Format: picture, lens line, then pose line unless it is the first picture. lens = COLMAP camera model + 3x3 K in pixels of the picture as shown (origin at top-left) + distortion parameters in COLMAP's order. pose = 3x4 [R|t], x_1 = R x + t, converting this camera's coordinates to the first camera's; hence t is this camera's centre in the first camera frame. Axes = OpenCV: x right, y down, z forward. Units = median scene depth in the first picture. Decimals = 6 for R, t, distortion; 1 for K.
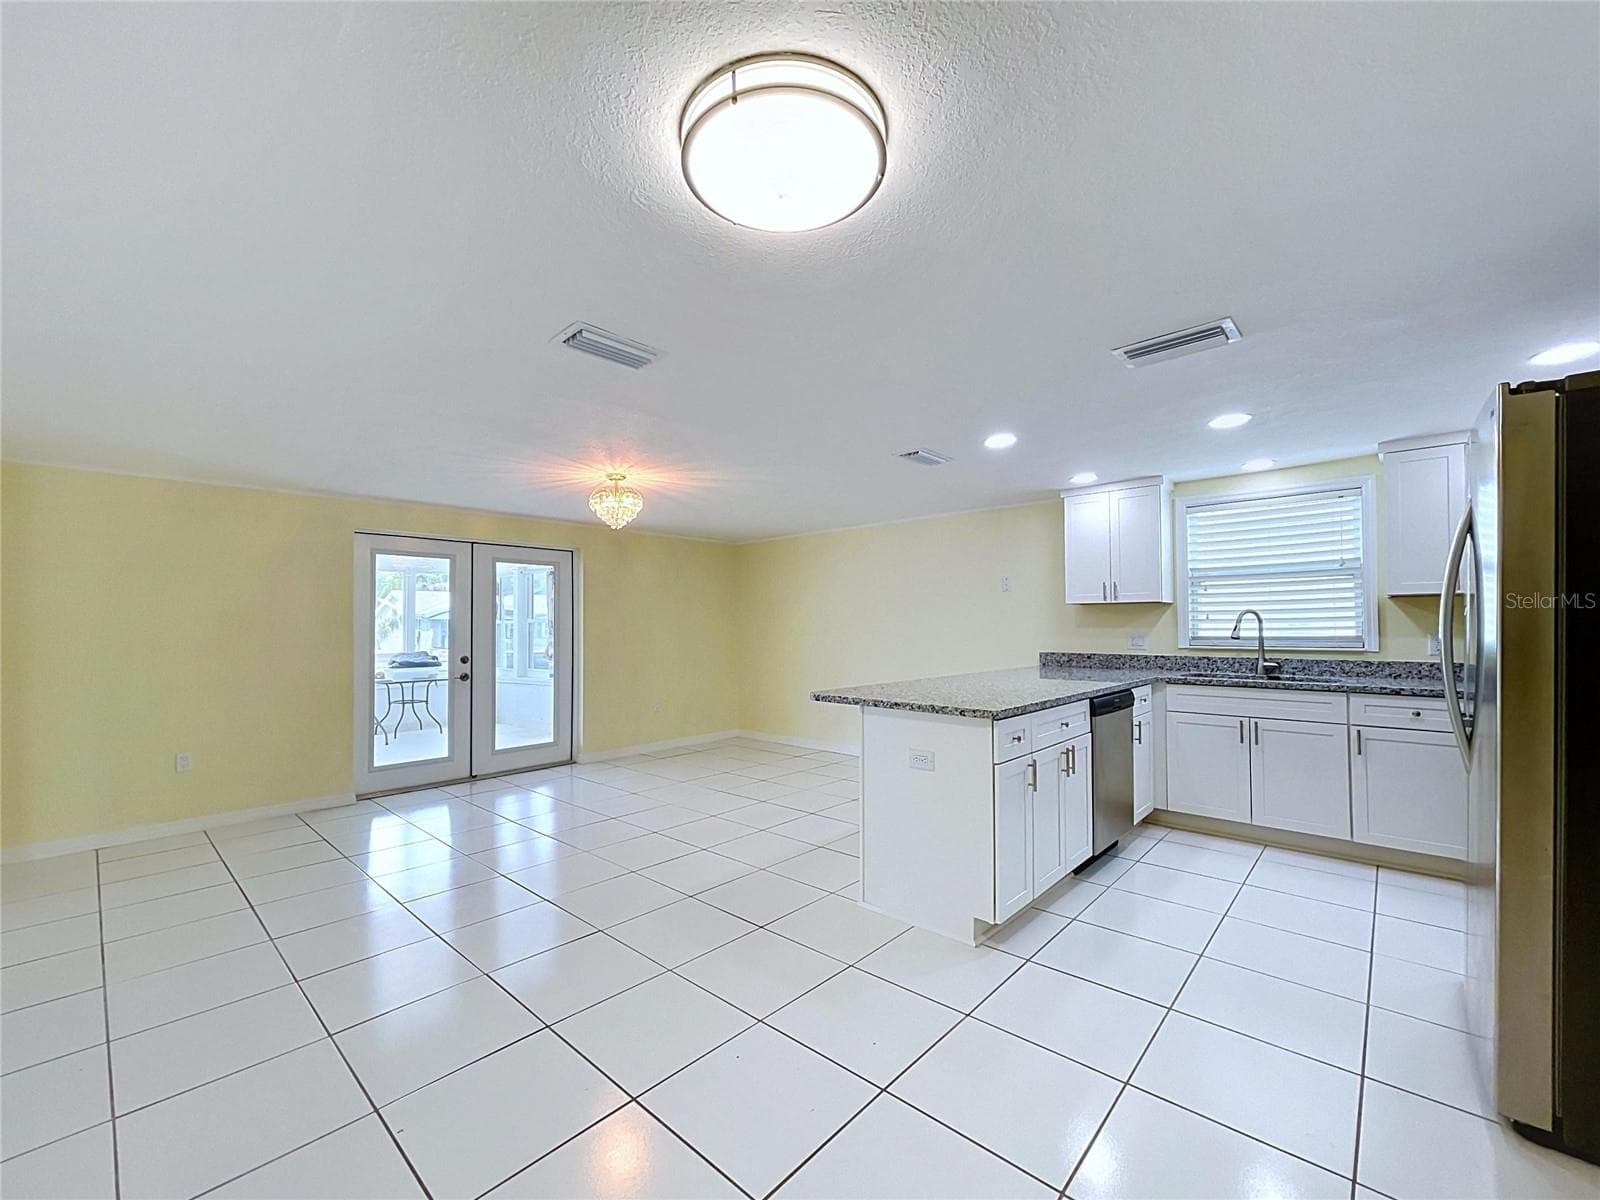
lens RADIAL K [[647.5, 0, 796.0], [0, 647.5, 608.4], [0, 0, 1]] dist [0.003430, 0.000242]
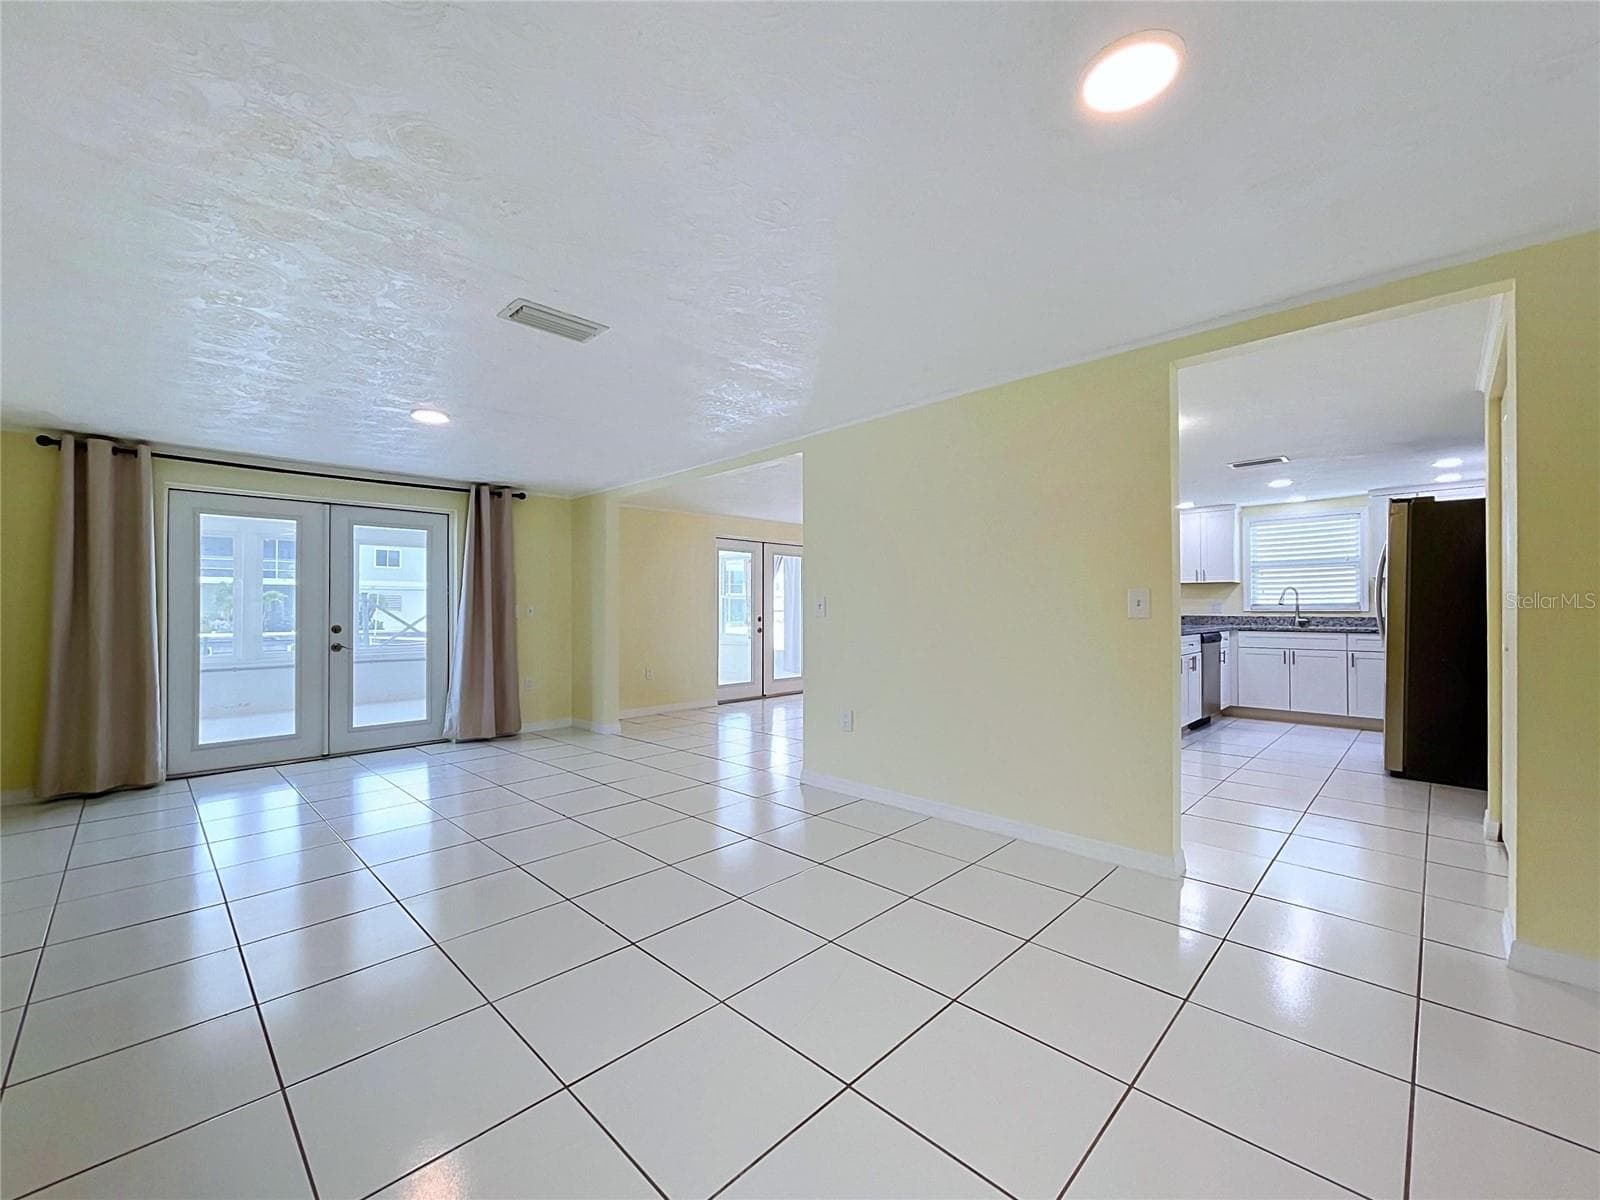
lens RADIAL K [[632.3, 0, 791.5], [0, 632.3, 597.6], [0, 0, 1]] dist [-0.003921, -0.000400]
pose [[0.998440, 0.004128, -0.055686, -0.483589], [-0.003574, 0.999943, 0.010052, 0.018088], [0.055724, -0.009838, 0.998398, -0.680391]]
